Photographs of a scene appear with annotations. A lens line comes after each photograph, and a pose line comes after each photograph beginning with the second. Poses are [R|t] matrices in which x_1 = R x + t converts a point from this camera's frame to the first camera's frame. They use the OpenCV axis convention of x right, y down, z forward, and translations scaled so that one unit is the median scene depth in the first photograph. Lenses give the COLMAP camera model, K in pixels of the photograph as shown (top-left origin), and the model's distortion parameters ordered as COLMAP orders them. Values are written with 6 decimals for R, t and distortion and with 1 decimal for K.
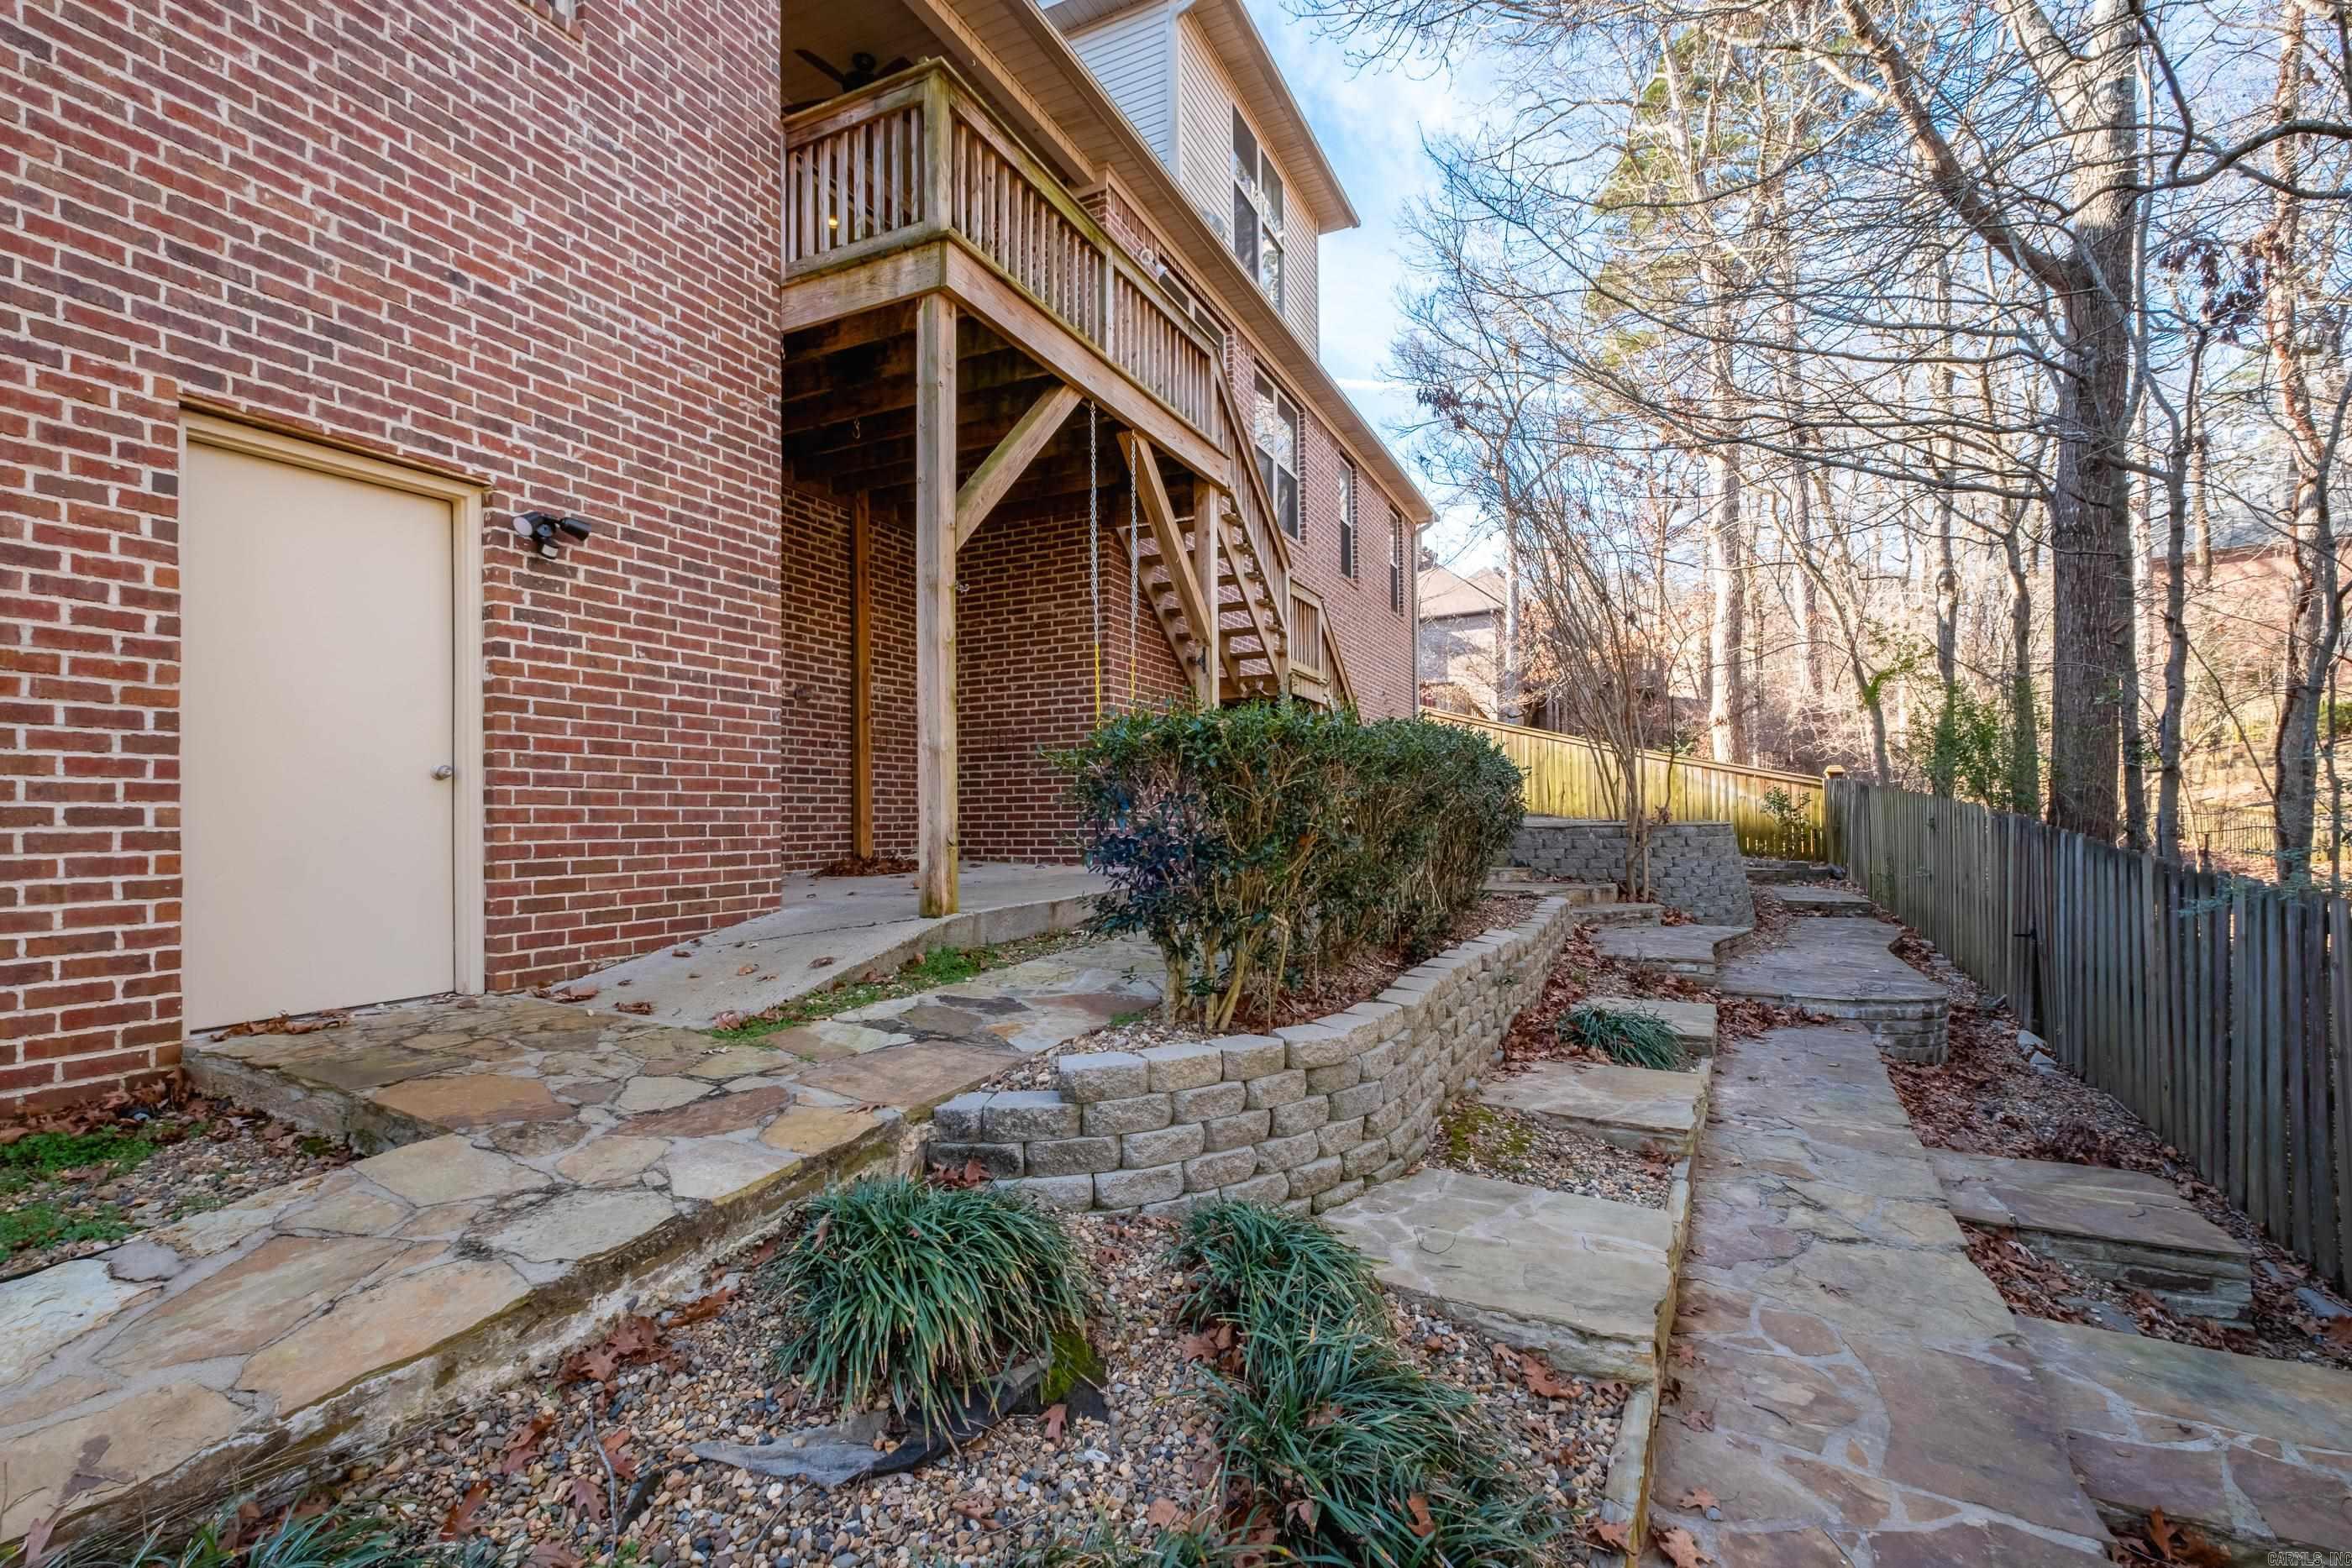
lens RADIAL K [[1031.4, 0, 1171.4], [0, 1031.4, 820.6], [0, 0, 1]] dist [0.005447, 0.000275]
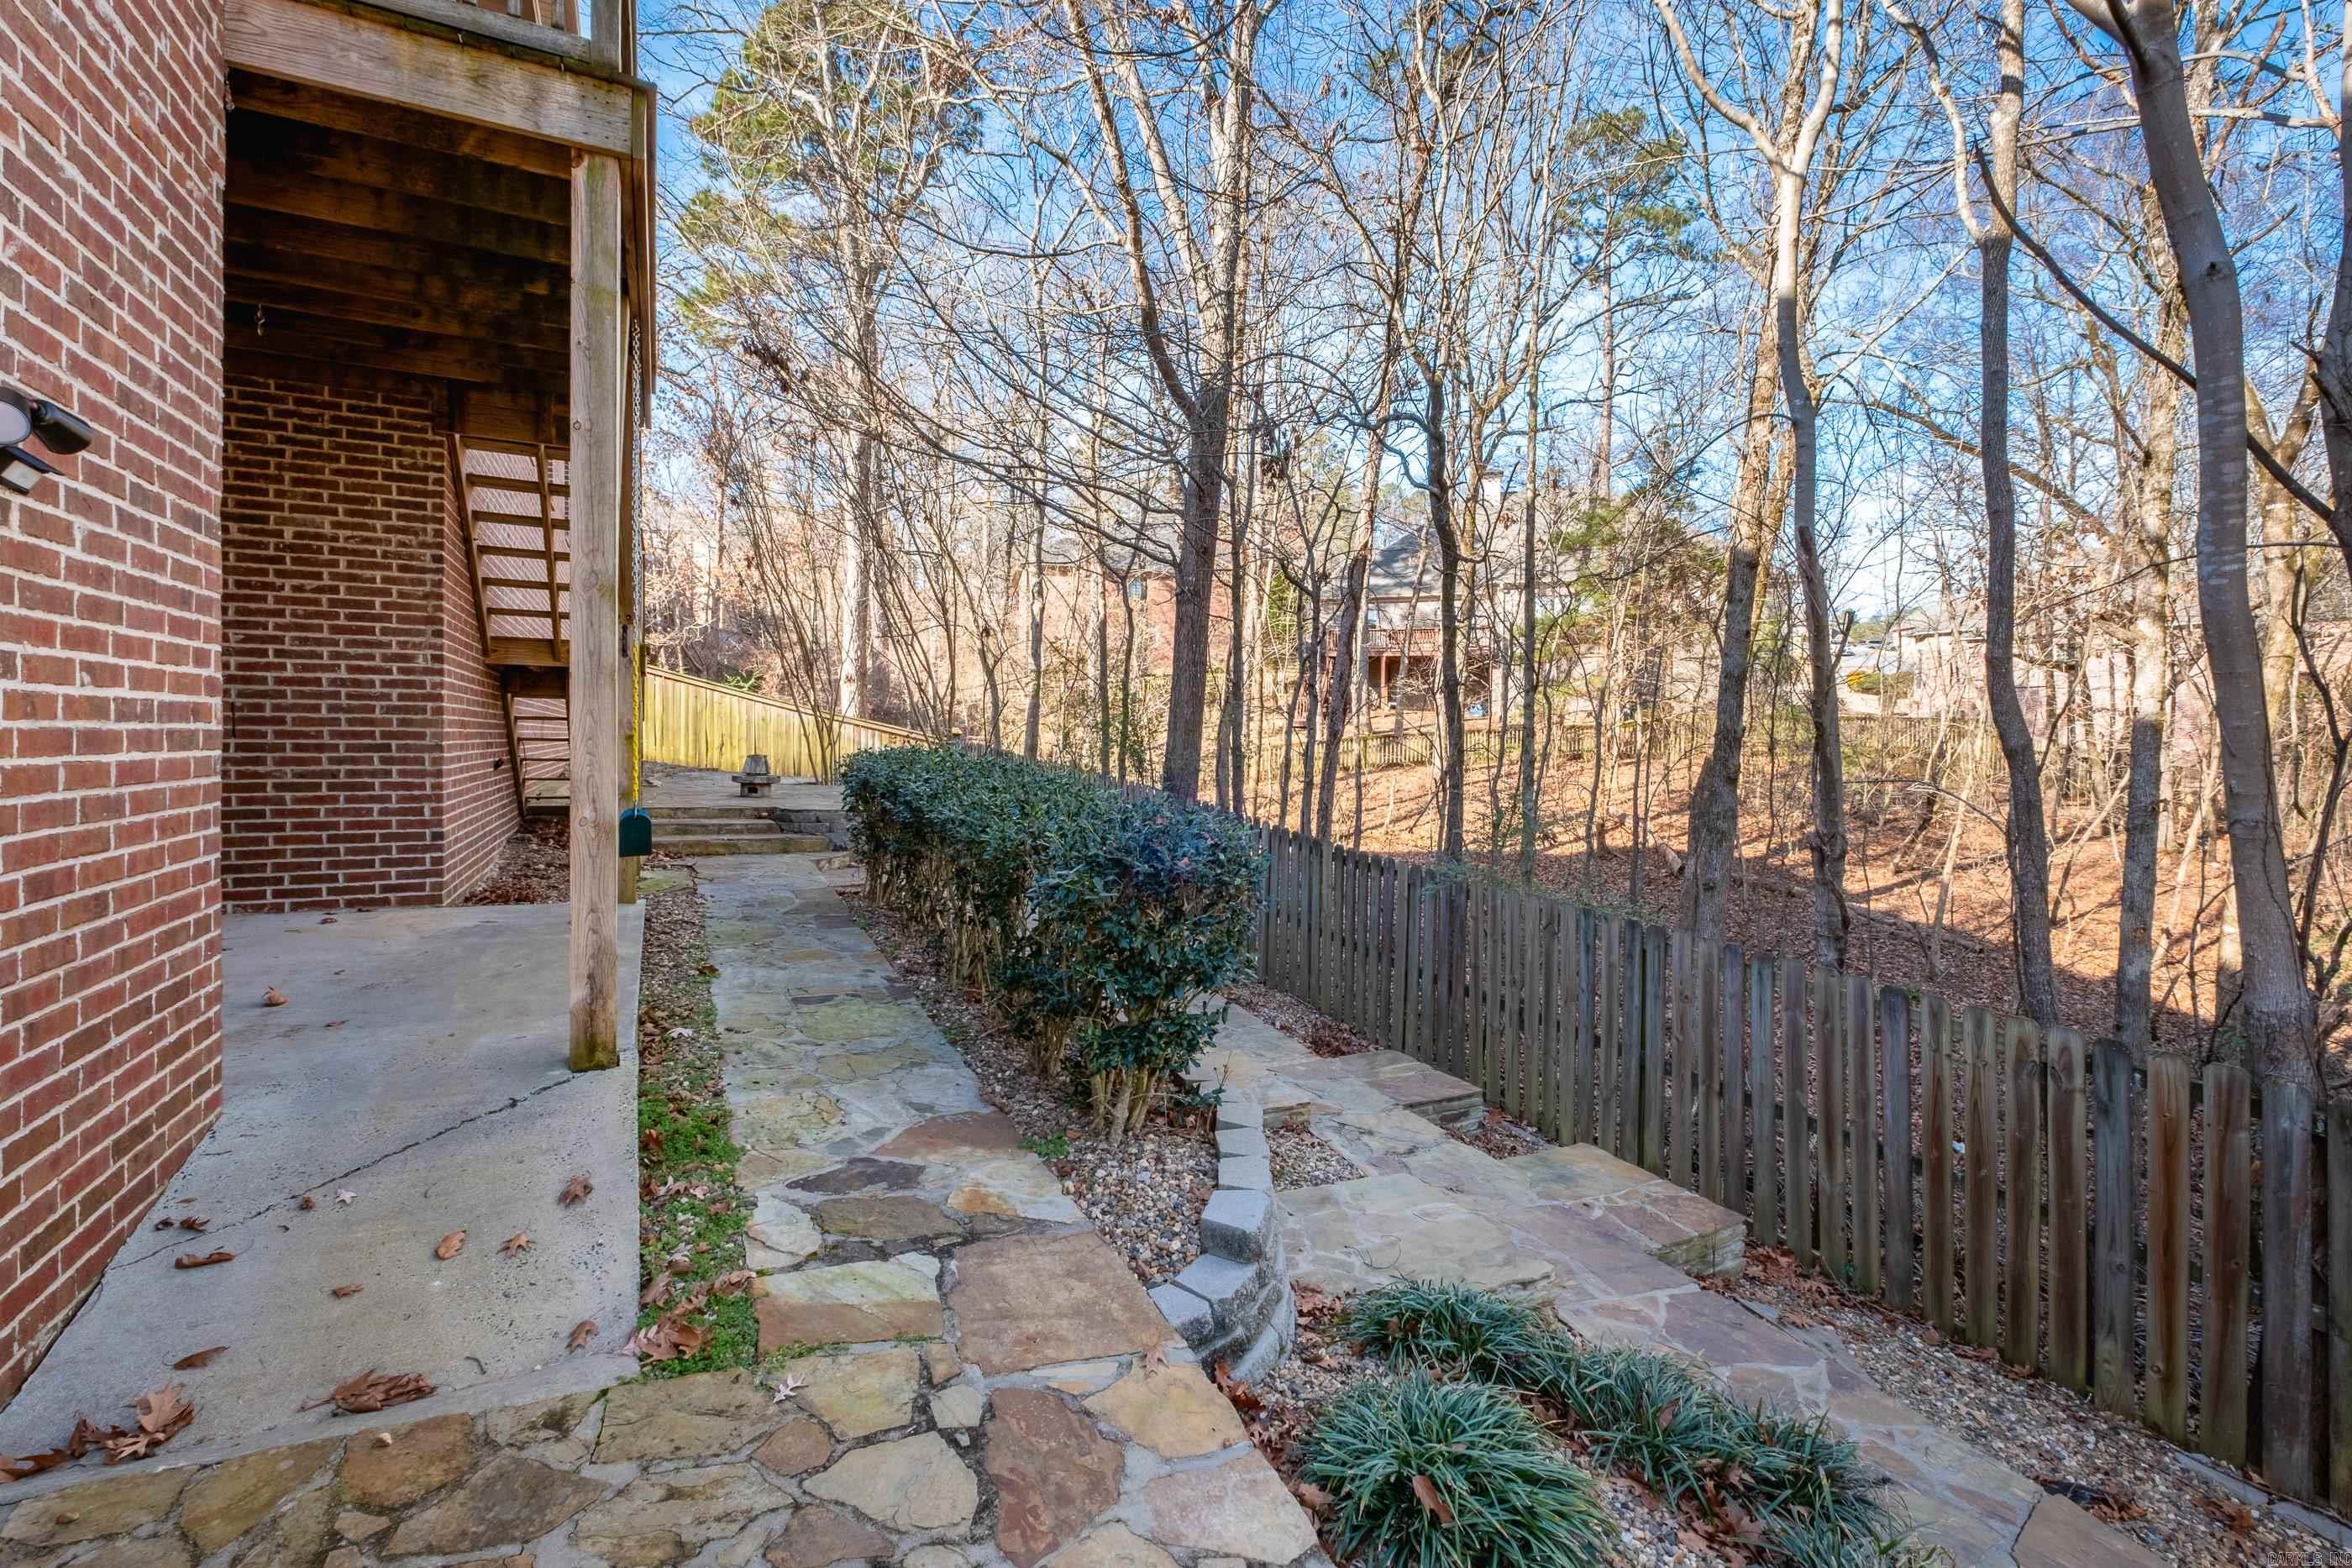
lens RADIAL K [[1031.4, 0, 1172.7], [0, 1031.4, 773.5], [0, 0, 1]] dist [0.005447, 0.000275]
pose [[0.610252, -0.008839, 0.792158, -0.658641], [-0.017634, 0.999538, 0.024737, -0.154260], [-0.792011, -0.029065, 0.609815, 0.336899]]
